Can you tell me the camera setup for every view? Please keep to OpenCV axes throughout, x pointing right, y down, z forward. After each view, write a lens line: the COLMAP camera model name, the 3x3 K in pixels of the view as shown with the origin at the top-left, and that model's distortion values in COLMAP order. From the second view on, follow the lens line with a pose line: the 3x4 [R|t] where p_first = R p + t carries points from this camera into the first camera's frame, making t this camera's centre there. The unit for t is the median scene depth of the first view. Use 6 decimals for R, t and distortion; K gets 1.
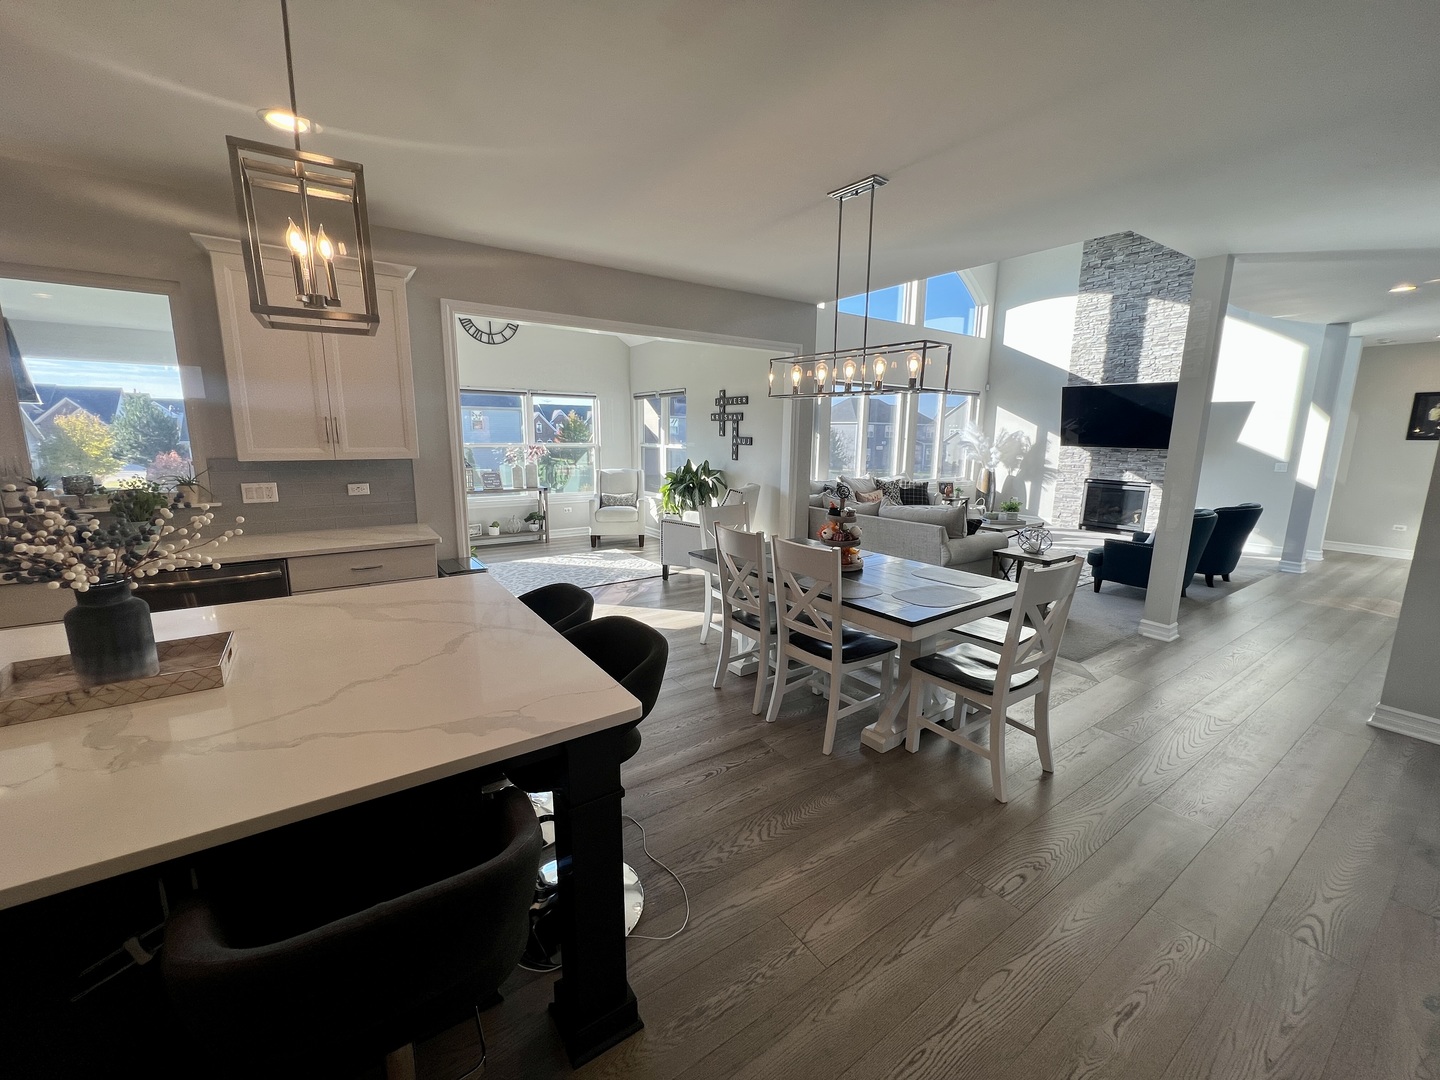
lens RADIAL K [[578.4, 0, 718.1], [0, 578.4, 535.5], [0, 0, 1]] dist [-0.000312, 0.000298]
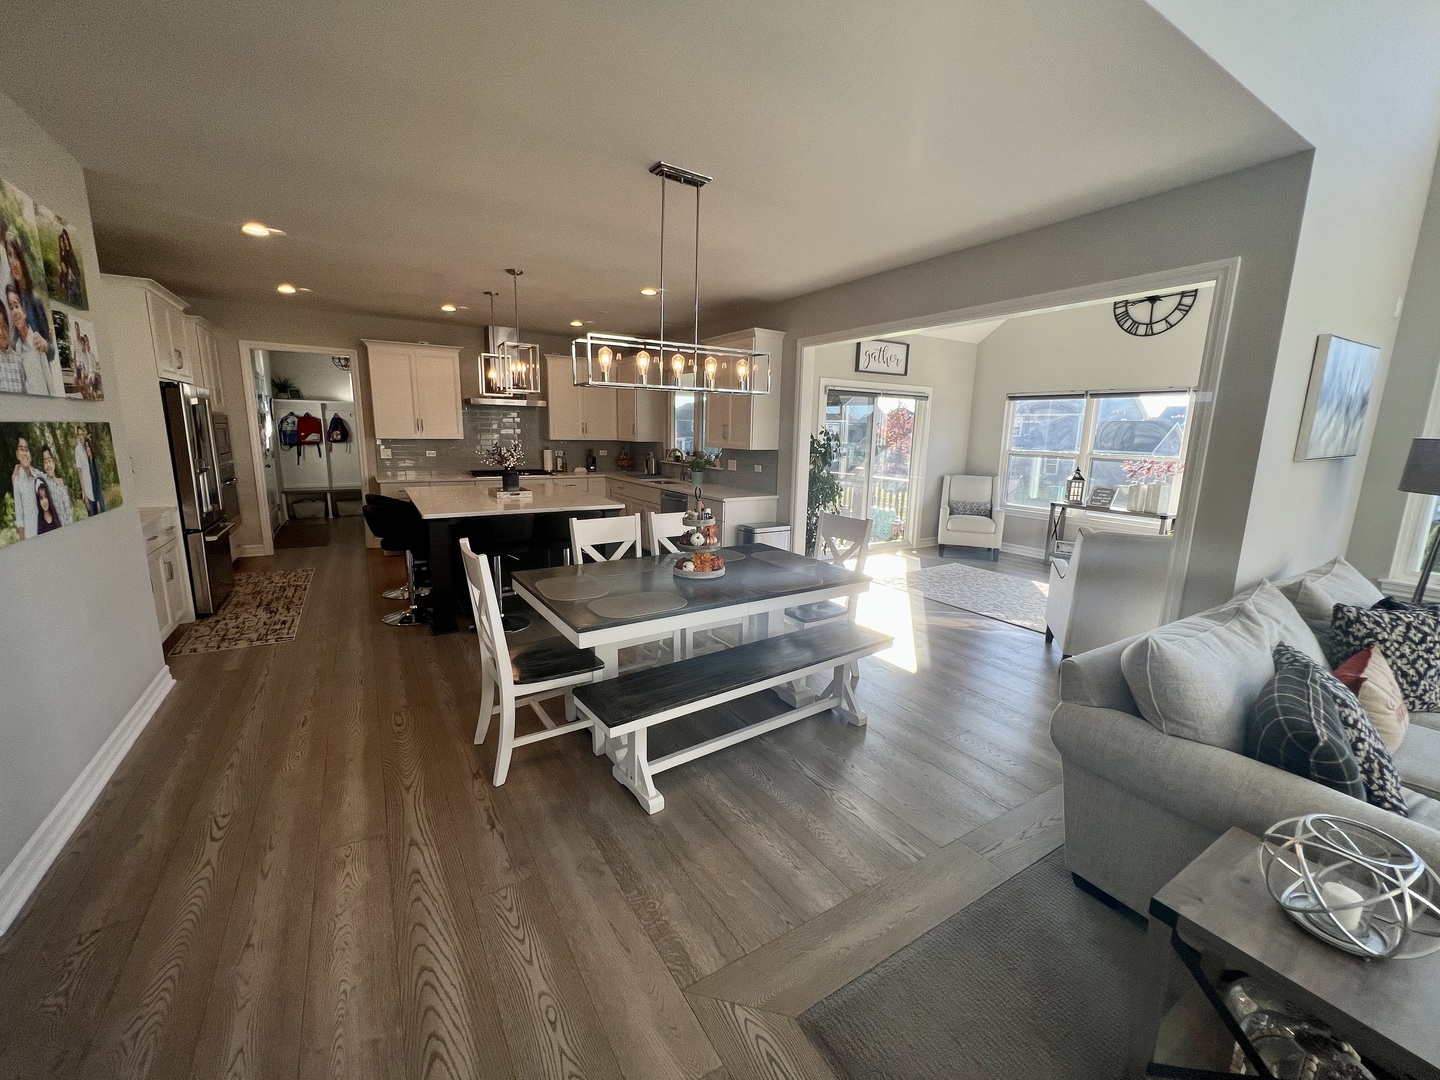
lens RADIAL K [[578.4, 0, 718.1], [0, 578.4, 535.5], [0, 0, 1]] dist [-0.000312, 0.000298]
pose [[-0.055698, 0.168204, -0.984177, 0.631324], [-0.196622, 0.964558, 0.175979, -0.099545], [0.978896, 0.203312, -0.020652, 0.589918]]
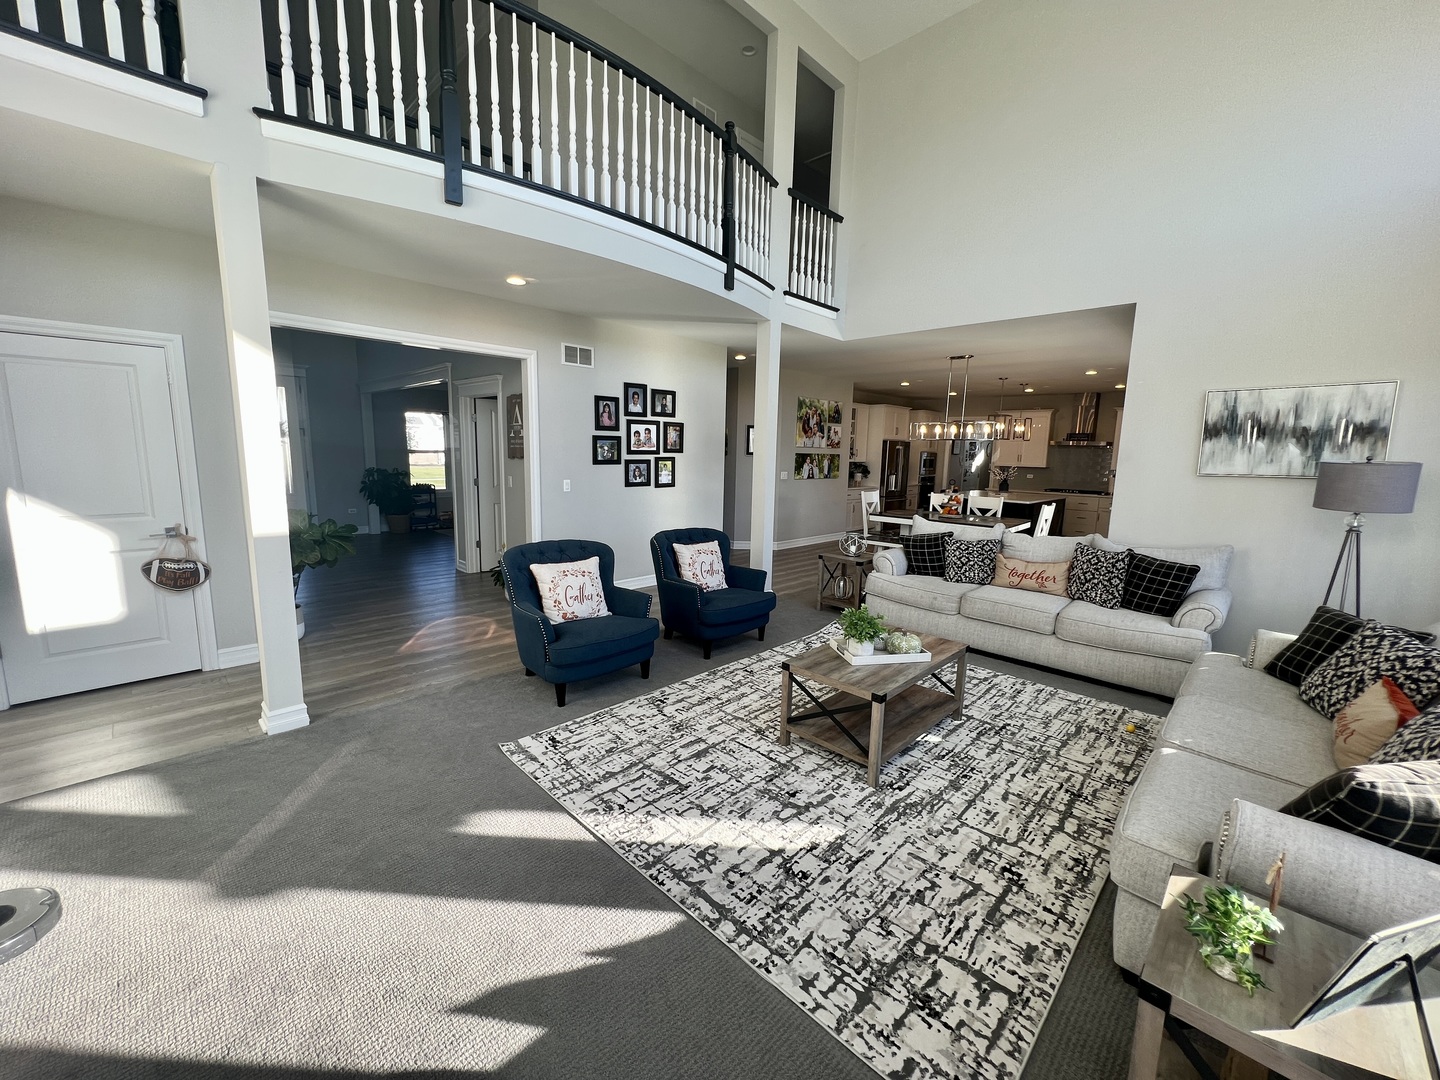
lens RADIAL K [[578.4, 0, 718.1], [0, 578.4, 535.5], [0, 0, 1]] dist [-0.000312, 0.000298]
pose [[-0.981501, -0.006692, -0.191340, 0.840484], [-0.067816, 0.946745, 0.314762, -0.286835], [0.179044, 0.321916, -0.929685, 1.636195]]
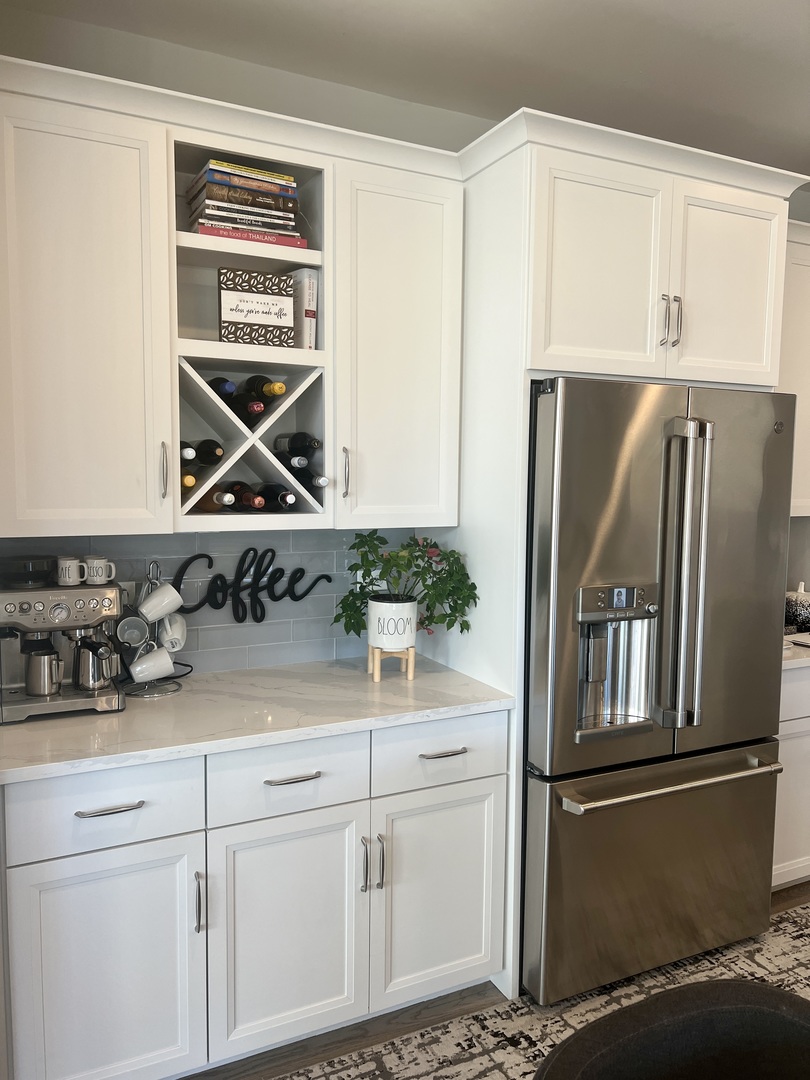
lens RADIAL K [[832.9, 0, 405.0], [0, 832.9, 540.0], [0, 0, 1]] dist [0.027553, -0.006250]
pose [[-0.989372, -0.030548, 0.142162, -0.044118], [0.007411, 0.965818, 0.259115, -0.052922], [-0.145218, 0.257414, -0.955327, 0.278982]]
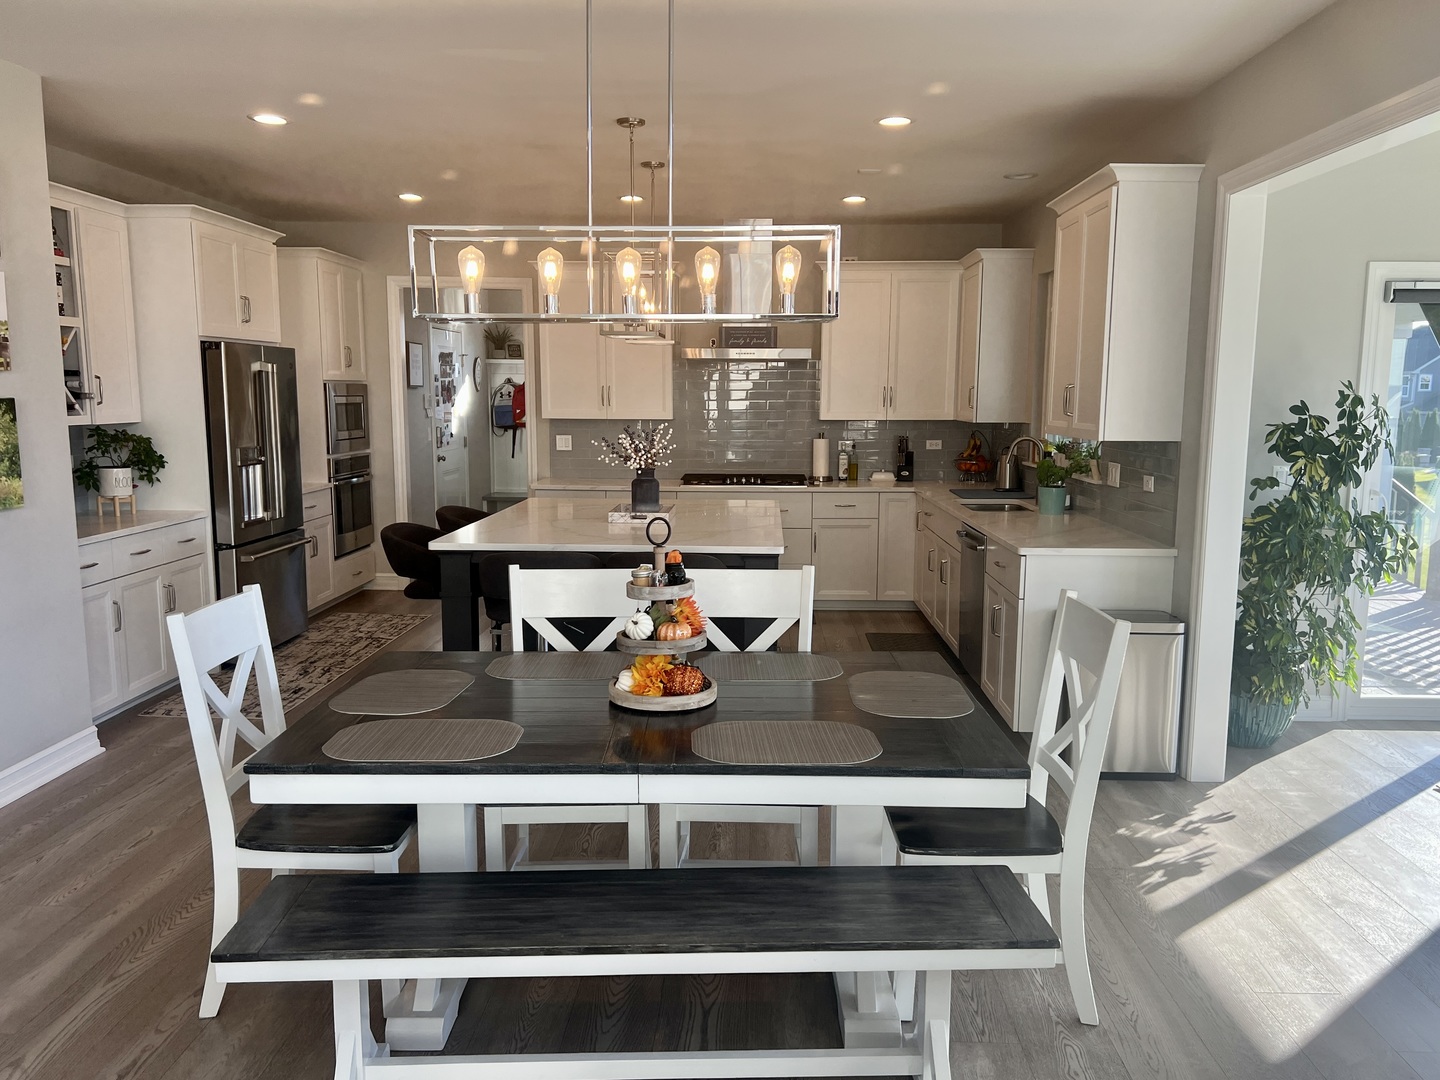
lens RADIAL K [[1110.5, 0, 723.6], [0, 1110.5, 548.0], [0, 0, 1]] dist [0.027553, -0.006250]
pose [[-0.596597, 0.098581, -0.796463, 0.483385], [-0.153573, 0.960064, 0.233865, -0.150336], [0.787710, 0.261839, -0.557632, 0.844297]]
